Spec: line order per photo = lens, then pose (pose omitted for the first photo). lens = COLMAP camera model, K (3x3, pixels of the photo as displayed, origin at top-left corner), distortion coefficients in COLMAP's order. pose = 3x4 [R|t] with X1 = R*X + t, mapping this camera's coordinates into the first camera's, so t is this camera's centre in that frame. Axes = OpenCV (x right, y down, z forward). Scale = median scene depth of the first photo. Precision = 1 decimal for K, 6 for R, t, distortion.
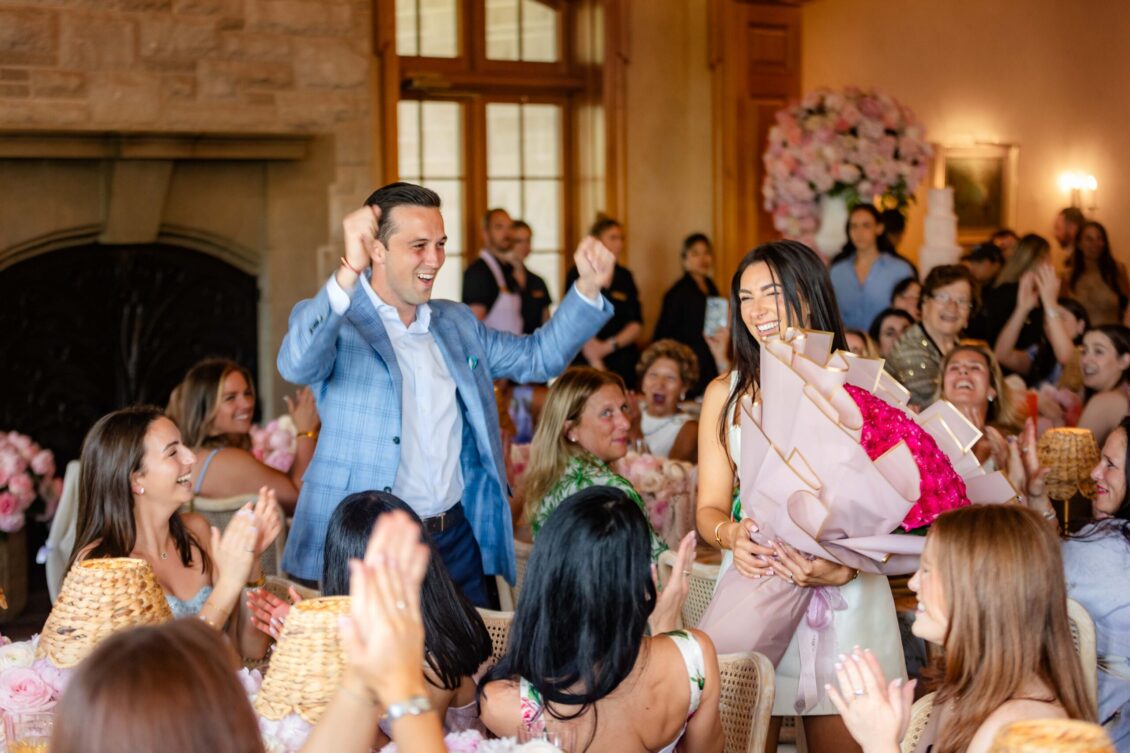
lens RADIAL K [[2399.6, 0, 565.0], [0, 2399.6, 376.5], [0, 0, 1]] dist [0.073588, 0.182861]
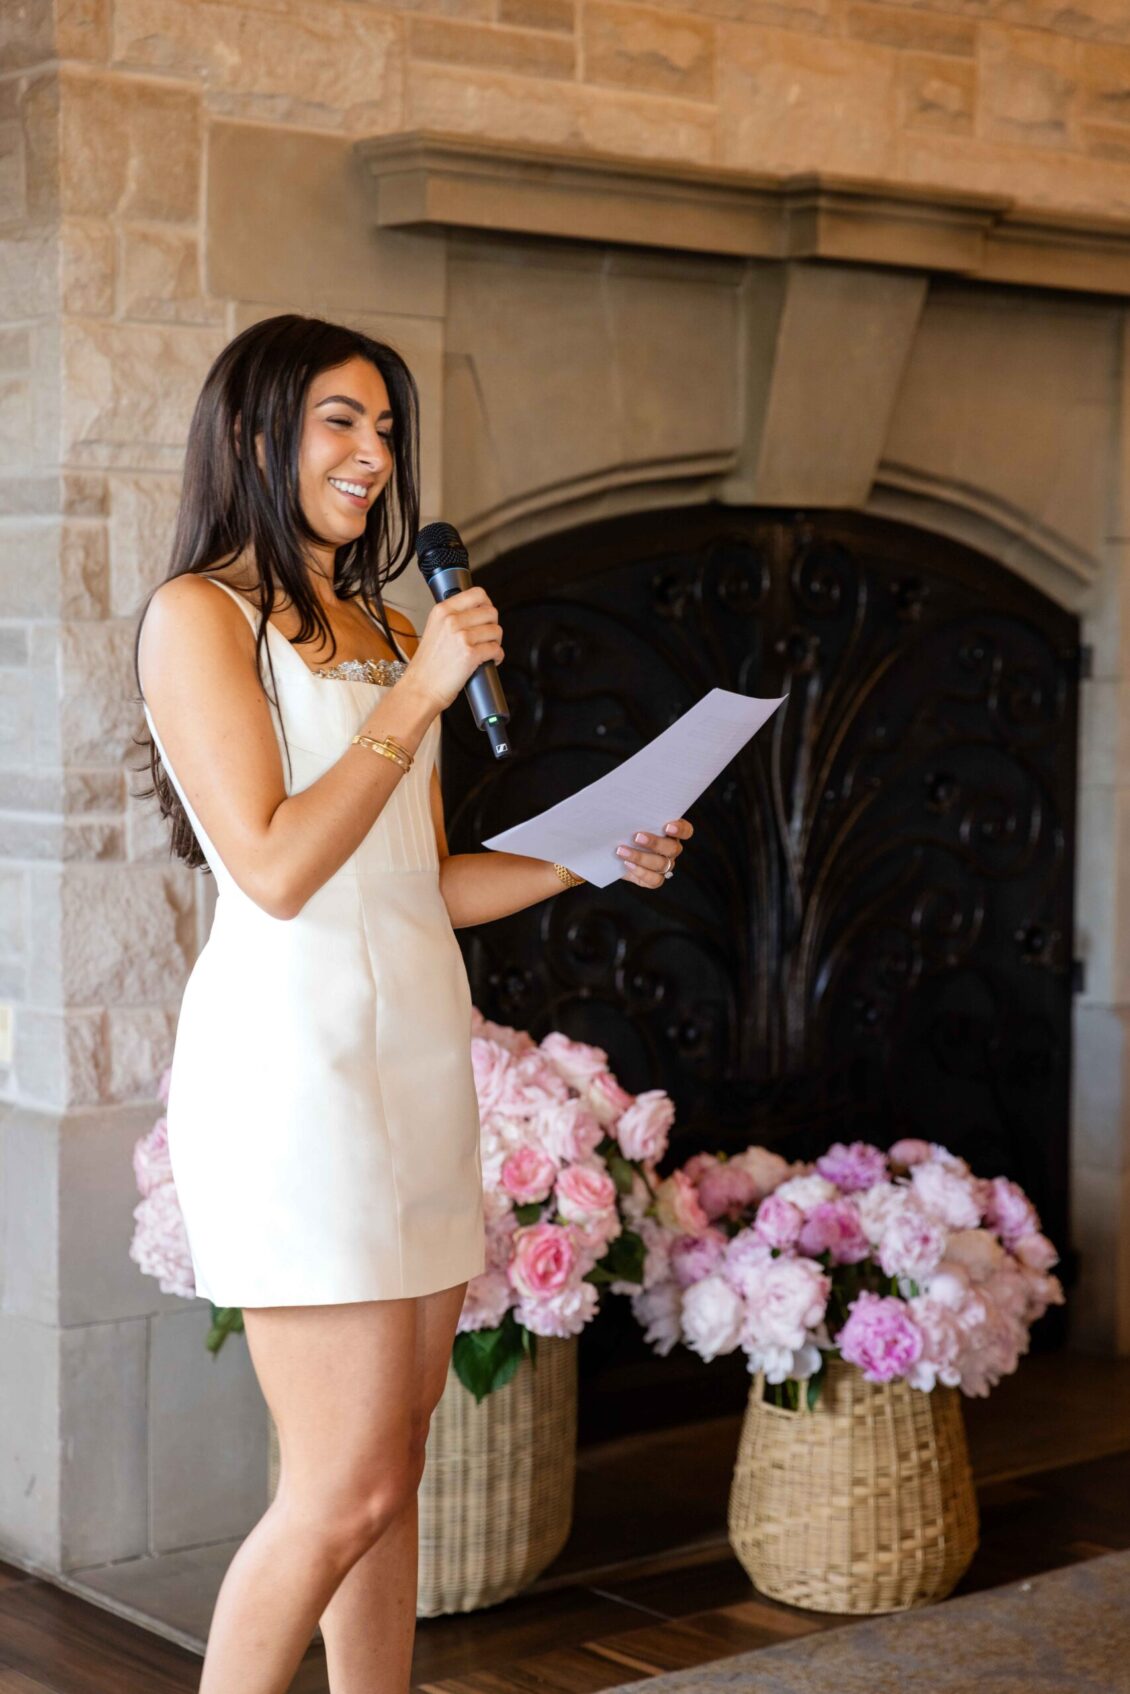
lens RADIAL K [[3174.6, 0, 565.0], [0, 3174.6, 847.0], [0, 0, 1]] dist [0.008337, 0.009680]
pose [[0.994835, 0.019641, -0.099589, -0.169266], [-0.020712, 0.999738, -0.009729, 0.002145], [0.099371, 0.011742, 0.994981, 0.519194]]
